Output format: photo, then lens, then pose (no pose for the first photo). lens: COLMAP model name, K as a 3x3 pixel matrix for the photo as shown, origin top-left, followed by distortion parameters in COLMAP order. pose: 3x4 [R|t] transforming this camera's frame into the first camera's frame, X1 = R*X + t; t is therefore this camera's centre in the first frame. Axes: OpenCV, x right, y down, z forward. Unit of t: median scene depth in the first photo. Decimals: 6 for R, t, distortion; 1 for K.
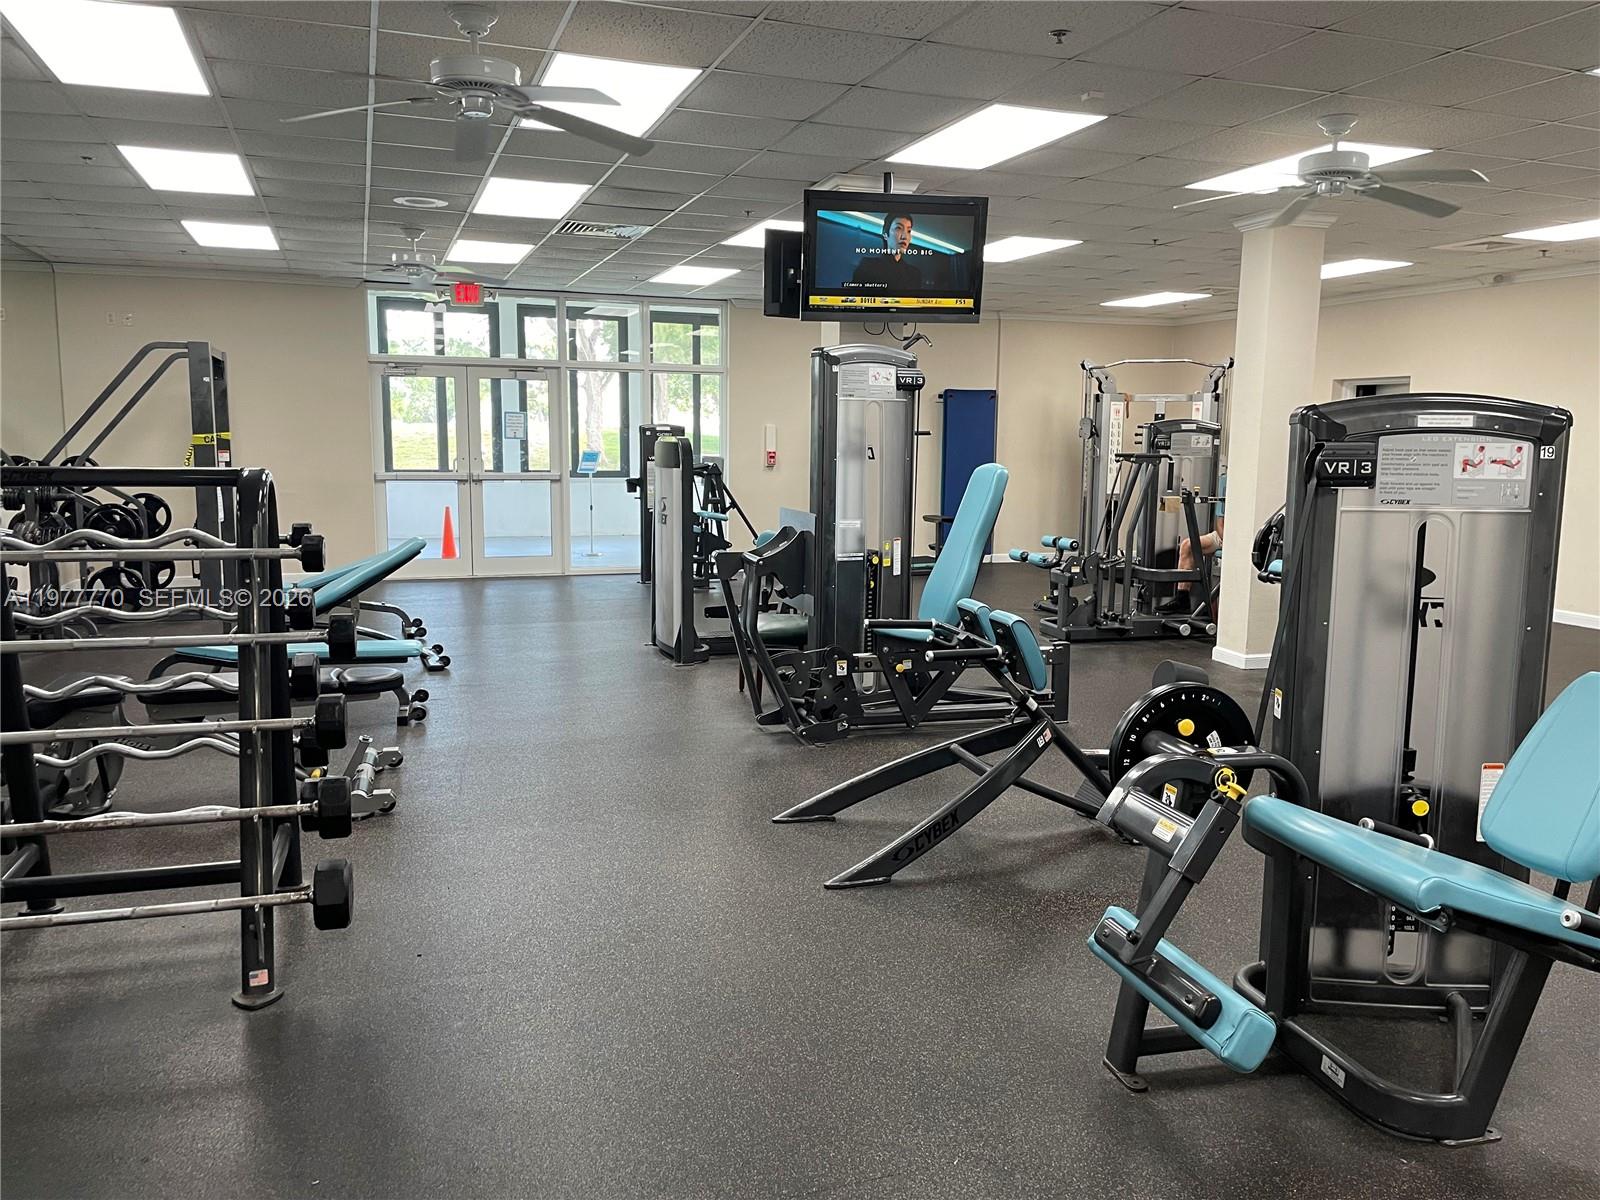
lens RADIAL K [[1202.3, 0, 800.0], [0, 1202.3, 600.0], [0, 0, 1]] dist [0.032022, -0.001028]
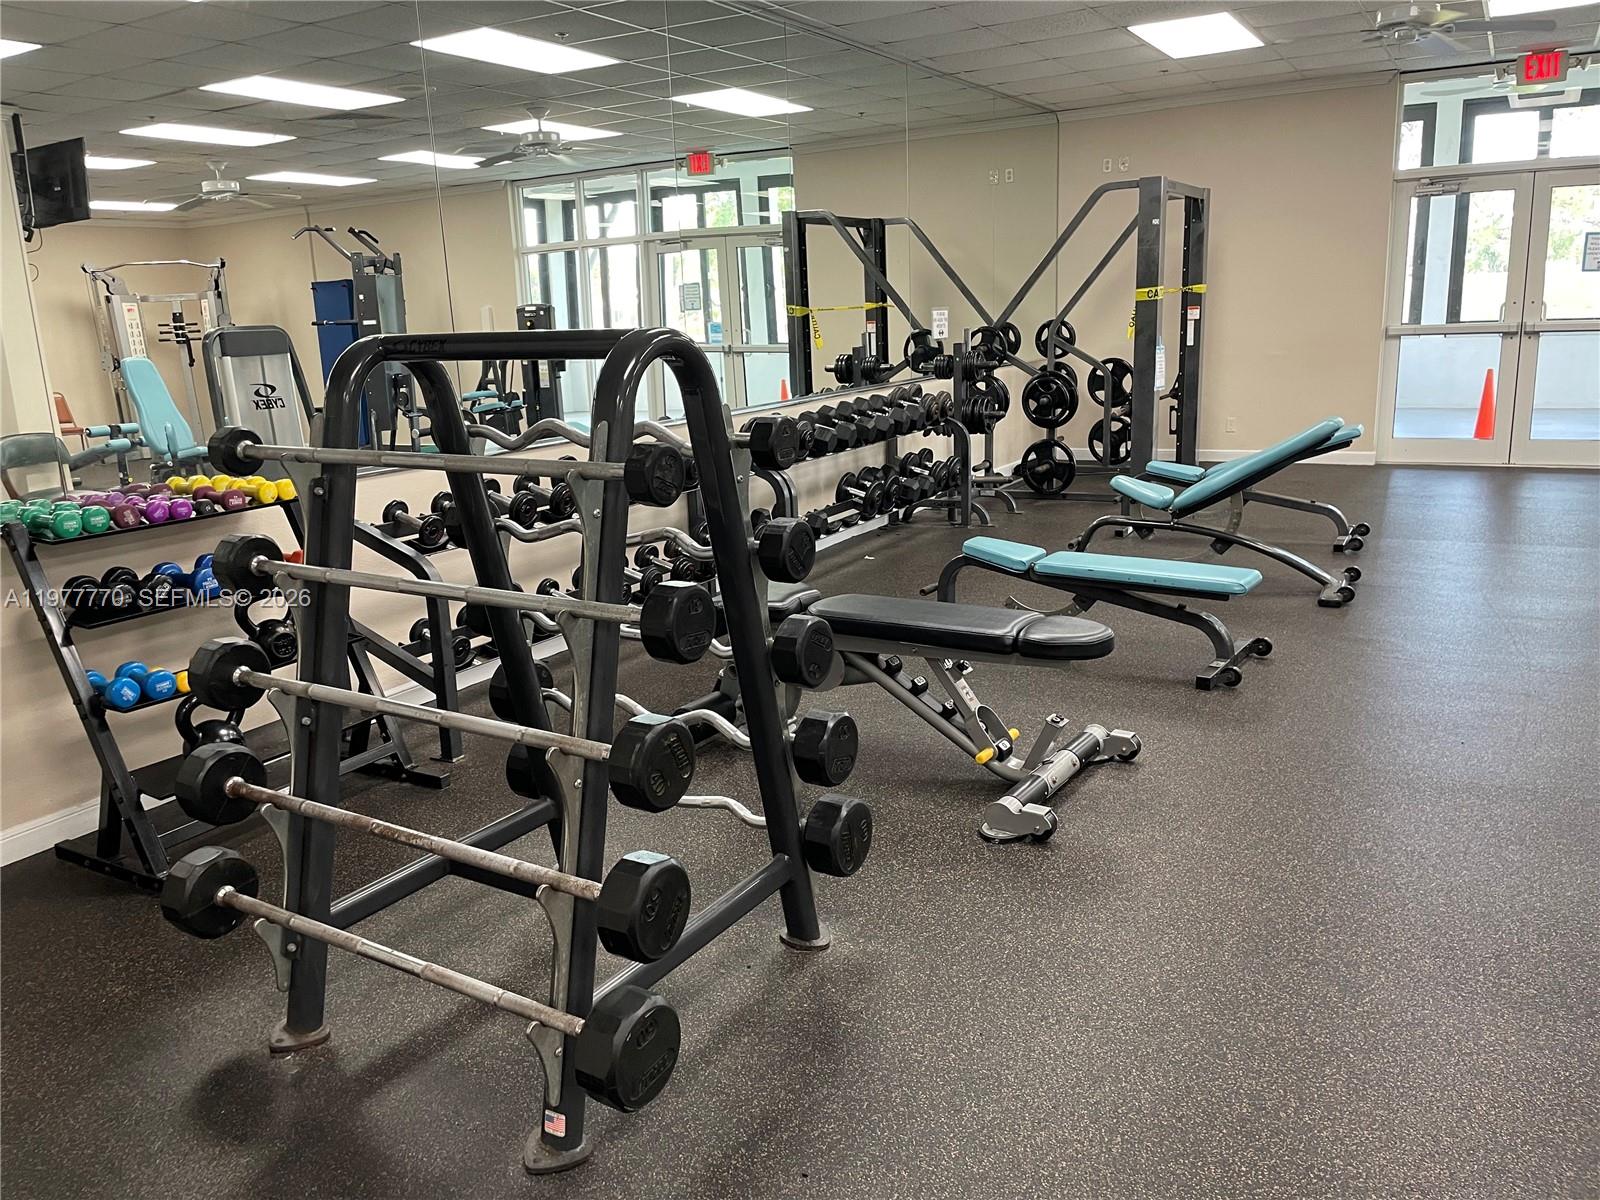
lens RADIAL K [[1202.3, 0, 800.0], [0, 1202.3, 600.0], [0, 0, 1]] dist [0.032022, -0.001028]
pose [[0.649142, 0.154075, -0.744899, 0.028313], [-0.068557, 0.987136, 0.144436, -0.024372], [0.757571, -0.042692, 0.651355, 0.244430]]
